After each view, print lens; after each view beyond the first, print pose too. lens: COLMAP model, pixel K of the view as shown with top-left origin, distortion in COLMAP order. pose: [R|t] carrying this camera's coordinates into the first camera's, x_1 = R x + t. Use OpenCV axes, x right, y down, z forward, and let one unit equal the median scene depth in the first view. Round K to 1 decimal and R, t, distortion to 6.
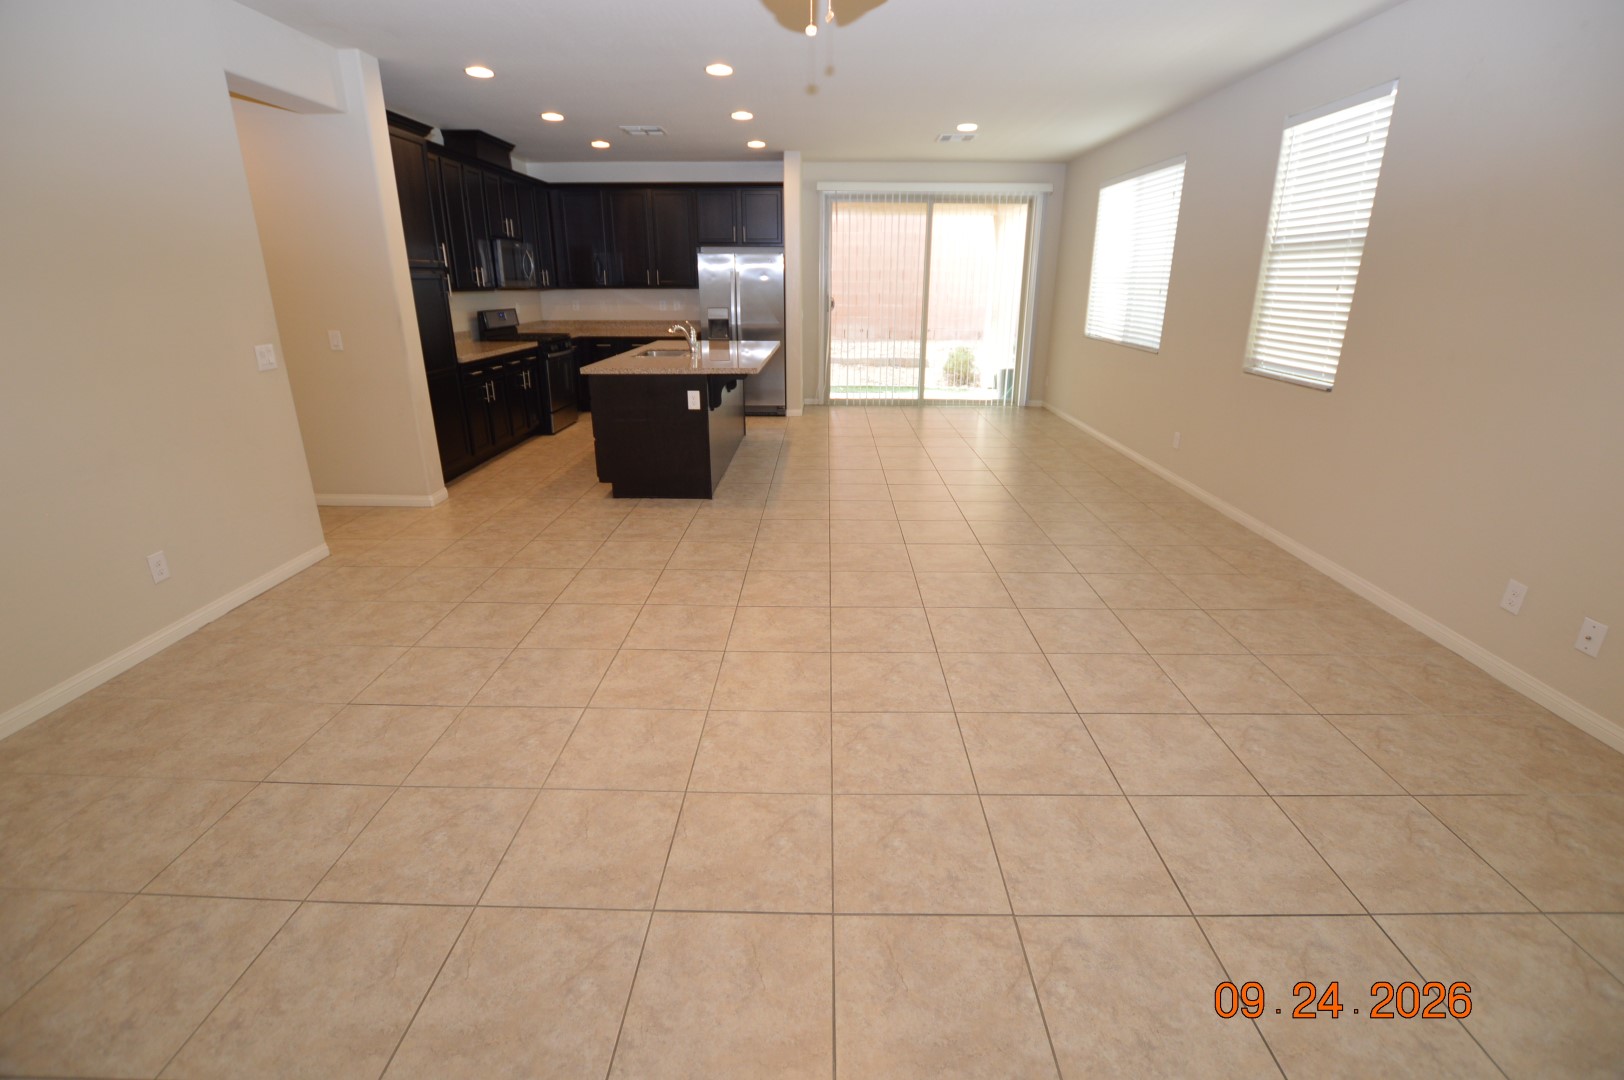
lens RADIAL K [[763.4, 0, 819.9], [0, 763.4, 538.5], [0, 0, 1]] dist [-0.000836, -0.000565]
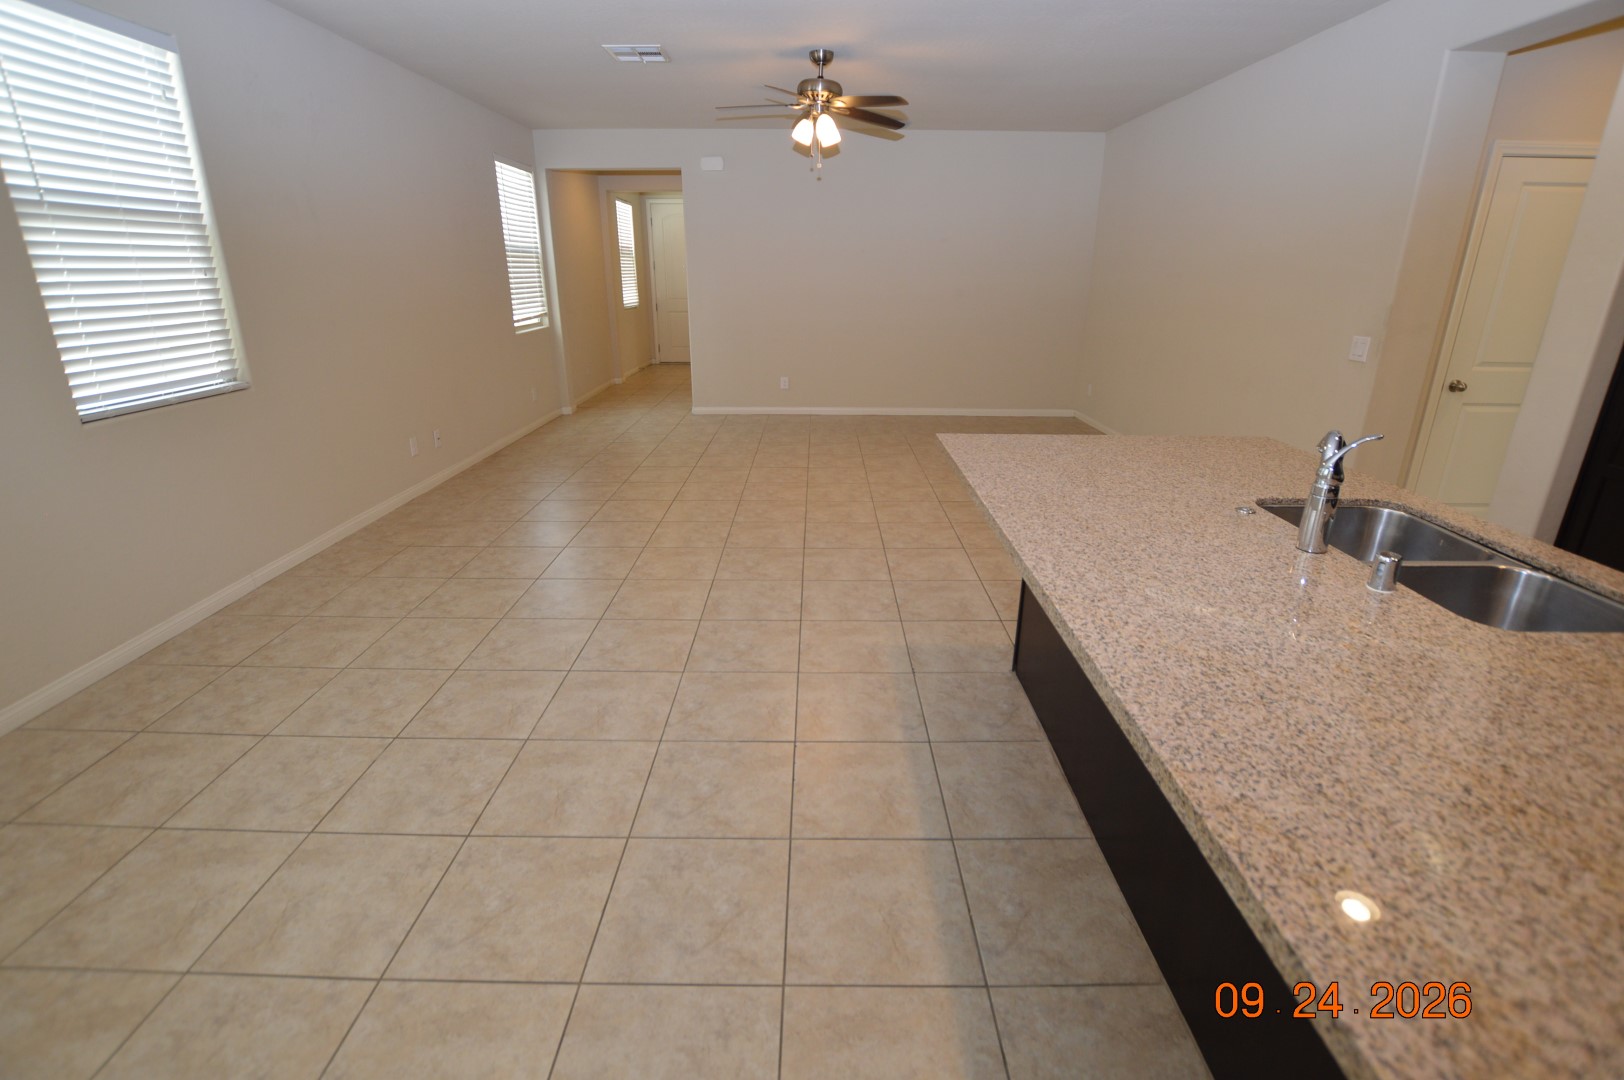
lens RADIAL K [[763.4, 0, 819.9], [0, 763.4, 538.5], [0, 0, 1]] dist [-0.000836, -0.000565]
pose [[-0.999903, -0.004929, -0.013006, 0.005950], [-0.011961, 0.781956, 0.623219, -0.625977], [0.007098, 0.623315, -0.781939, 1.832621]]
